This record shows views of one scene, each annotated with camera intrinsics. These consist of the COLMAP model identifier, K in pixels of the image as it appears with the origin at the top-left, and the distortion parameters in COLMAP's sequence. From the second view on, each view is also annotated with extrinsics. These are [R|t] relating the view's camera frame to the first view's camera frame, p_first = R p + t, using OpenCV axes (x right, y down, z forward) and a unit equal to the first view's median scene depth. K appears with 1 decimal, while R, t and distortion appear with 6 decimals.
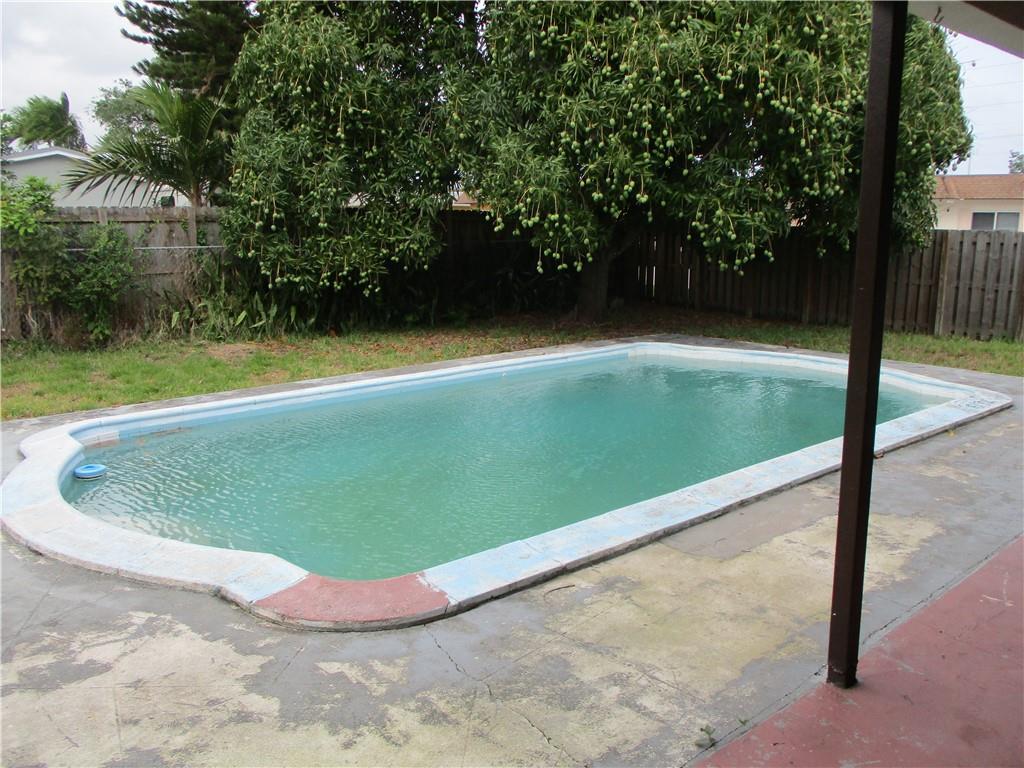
lens RADIAL K [[881.1, 0, 512.0], [0, 881.1, 384.0], [0, 0, 1]] dist [-0.048680, 0.000857]
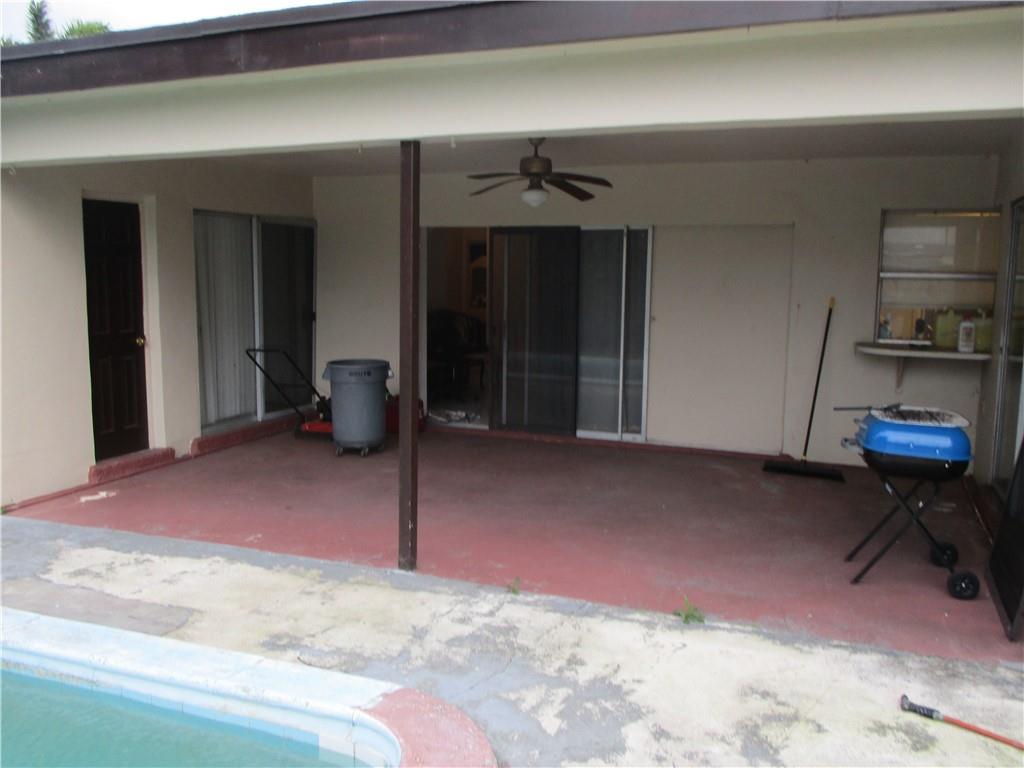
lens RADIAL K [[881.1, 0, 512.0], [0, 881.1, 384.0], [0, 0, 1]] dist [-0.048680, 0.000857]
pose [[-0.432914, -0.132198, 0.891689, -1.057266], [0.156138, 0.963240, 0.218611, -0.292689], [-0.887810, 0.233866, -0.396359, 1.369843]]
